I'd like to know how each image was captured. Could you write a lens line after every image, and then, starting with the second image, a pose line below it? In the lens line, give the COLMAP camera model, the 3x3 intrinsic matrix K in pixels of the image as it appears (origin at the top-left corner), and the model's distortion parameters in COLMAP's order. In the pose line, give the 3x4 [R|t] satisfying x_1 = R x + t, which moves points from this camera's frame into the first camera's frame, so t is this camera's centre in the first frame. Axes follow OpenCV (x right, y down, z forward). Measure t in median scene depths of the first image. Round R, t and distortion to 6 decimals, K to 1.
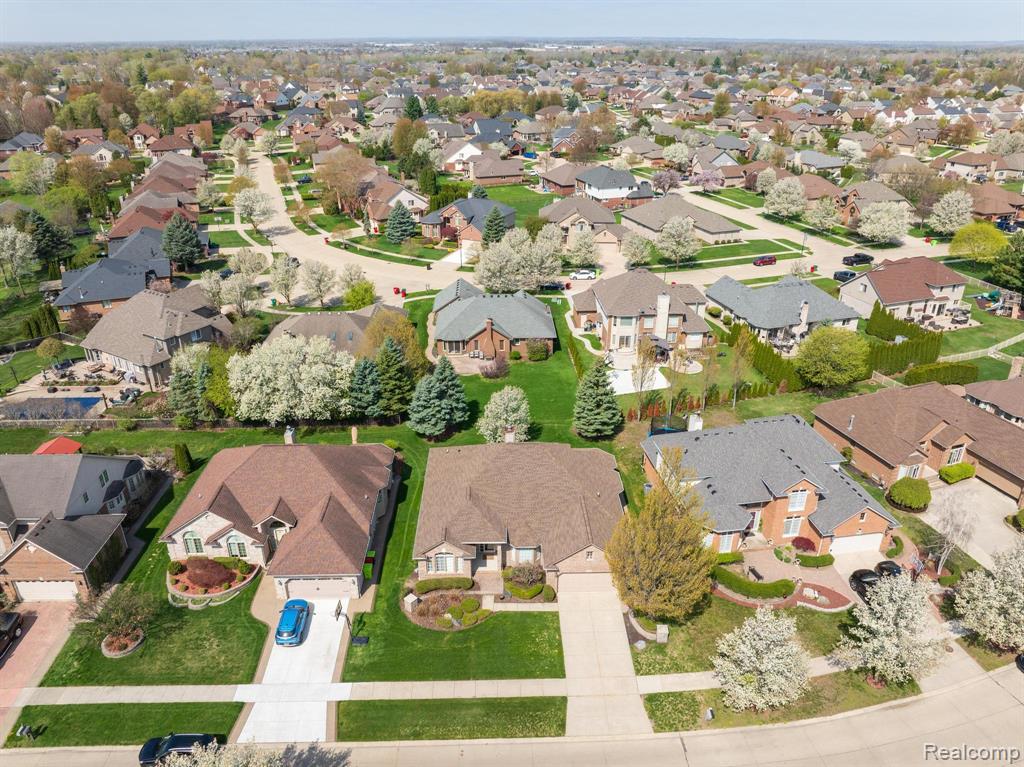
lens RADIAL K [[727.3, 0, 517.6], [0, 727.3, 383.1], [0, 0, 1]] dist [-0.040183, 0.000712]
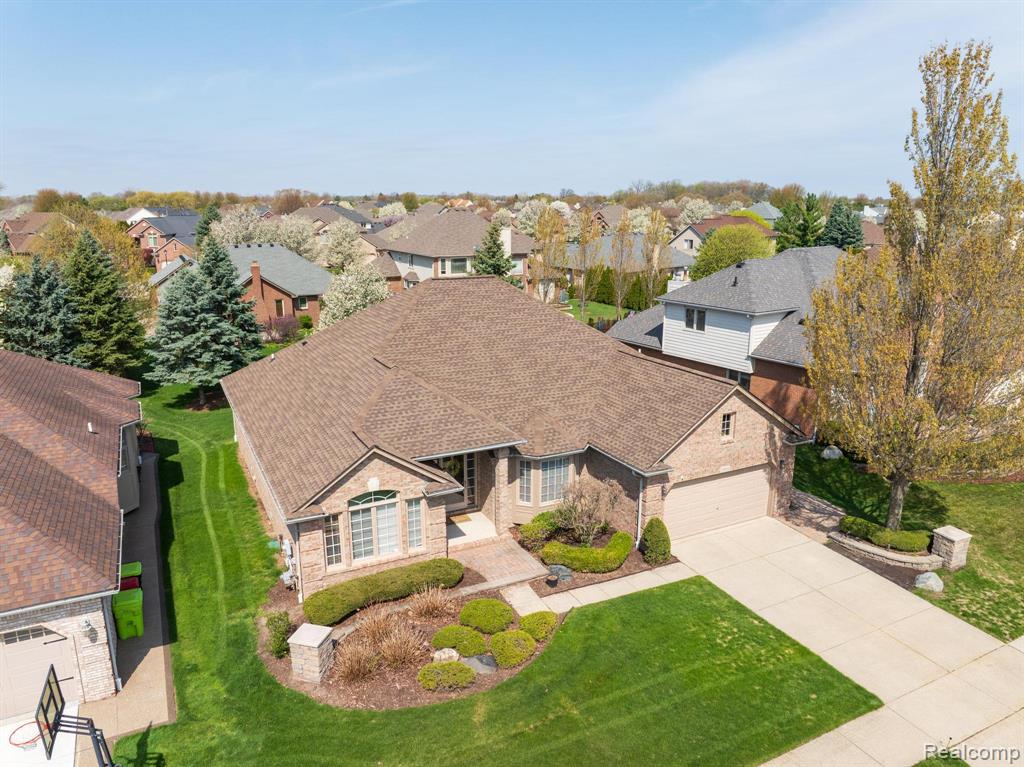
lens RADIAL K [[727.3, 0, 517.6], [0, 727.3, 383.1], [0, 0, 1]] dist [-0.040183, 0.000712]
pose [[0.901803, -0.108312, 0.418353, -0.168664], [0.189230, 0.969309, -0.156949, 0.236425], [-0.388514, 0.220701, 0.894622, 0.613438]]
